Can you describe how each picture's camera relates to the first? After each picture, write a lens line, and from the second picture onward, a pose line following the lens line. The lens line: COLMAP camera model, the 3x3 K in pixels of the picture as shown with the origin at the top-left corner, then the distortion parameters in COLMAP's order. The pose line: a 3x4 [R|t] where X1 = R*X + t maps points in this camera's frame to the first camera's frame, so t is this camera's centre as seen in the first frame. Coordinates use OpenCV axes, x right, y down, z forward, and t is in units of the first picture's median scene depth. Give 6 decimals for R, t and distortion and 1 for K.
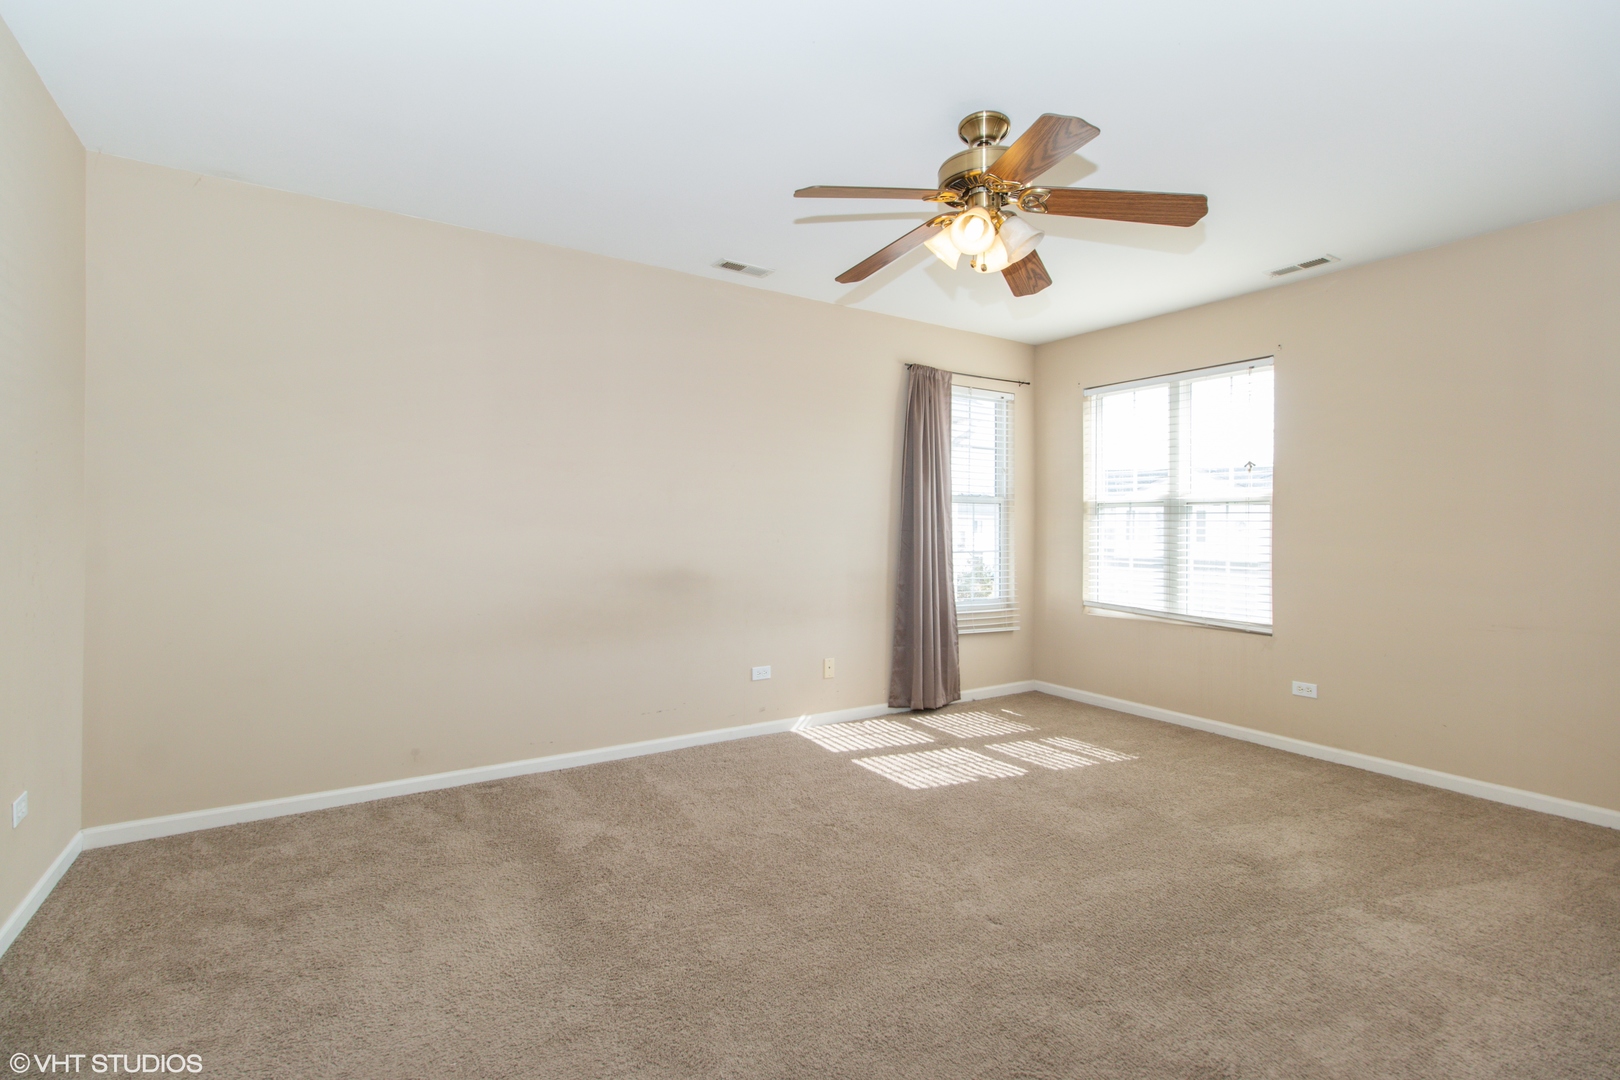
lens RADIAL K [[772.1, 0, 815.4], [0, 772.1, 508.4], [0, 0, 1]] dist [-0.000350, 0.001342]
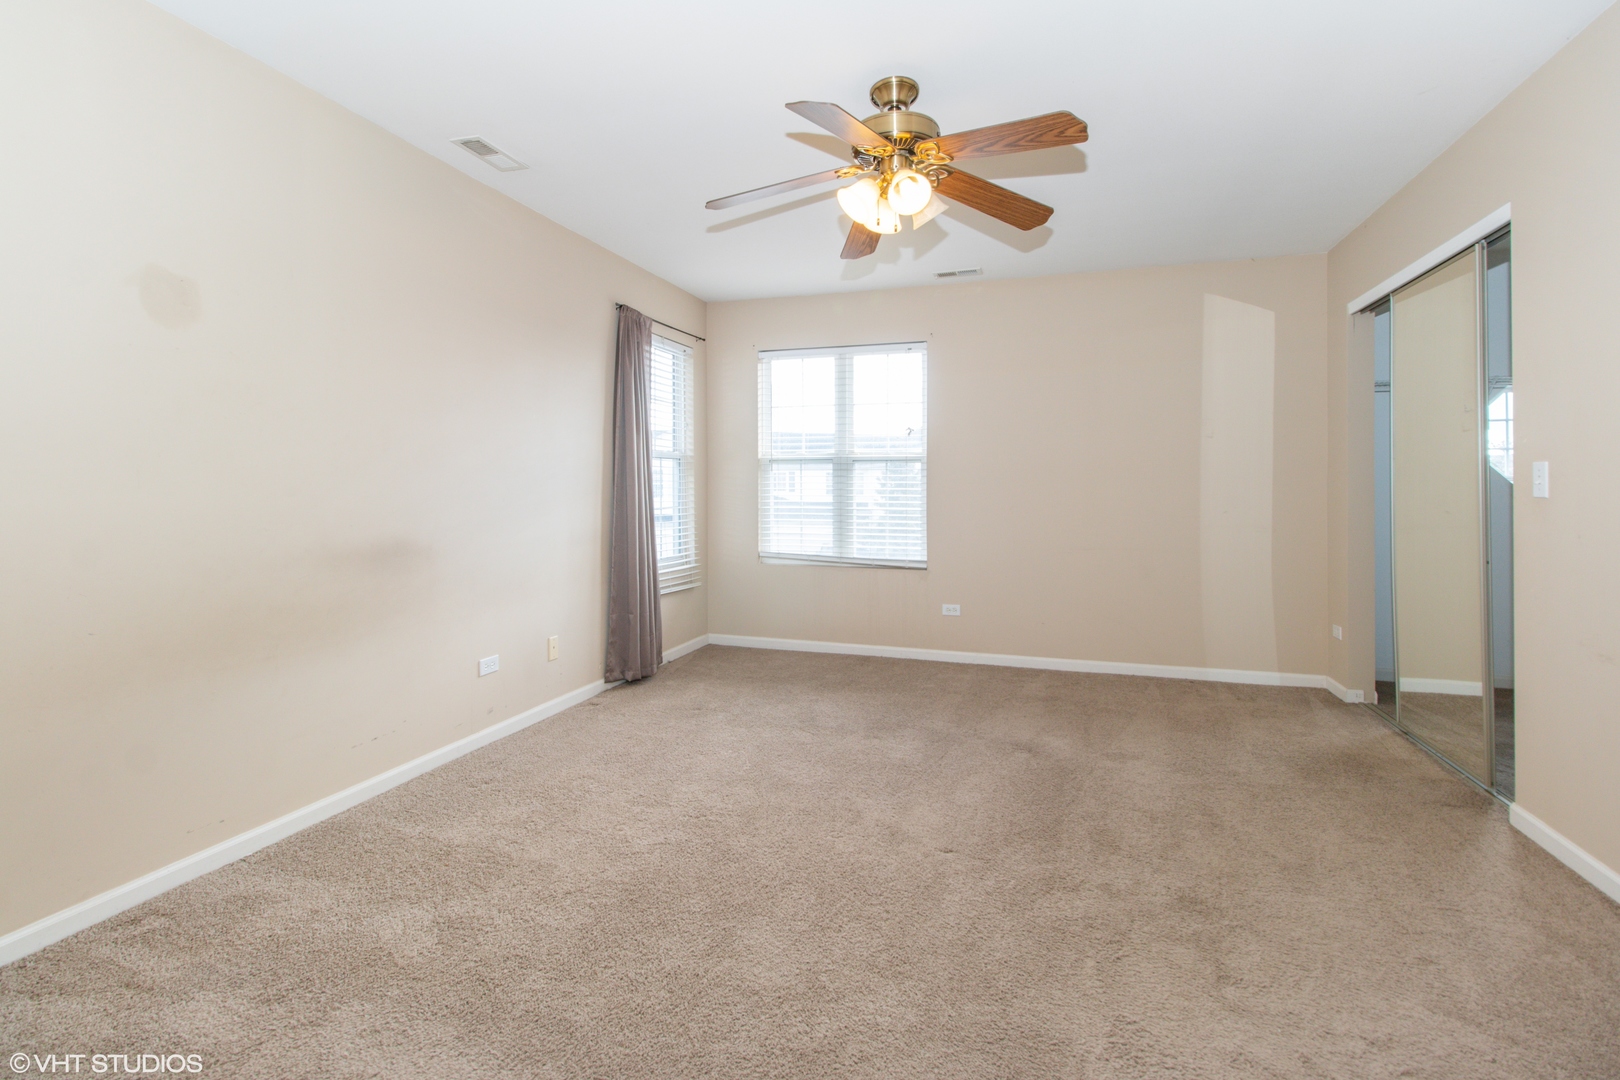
lens RADIAL K [[773.9, 0, 811.7], [0, 773.9, 475.3], [0, 0, 1]] dist [0.002087, 0.000500]
pose [[0.764165, 0.001884, 0.645018, -0.330589], [-0.010194, 0.999906, 0.009156, 0.004886], [-0.644940, -0.013572, 0.764112, 0.171352]]
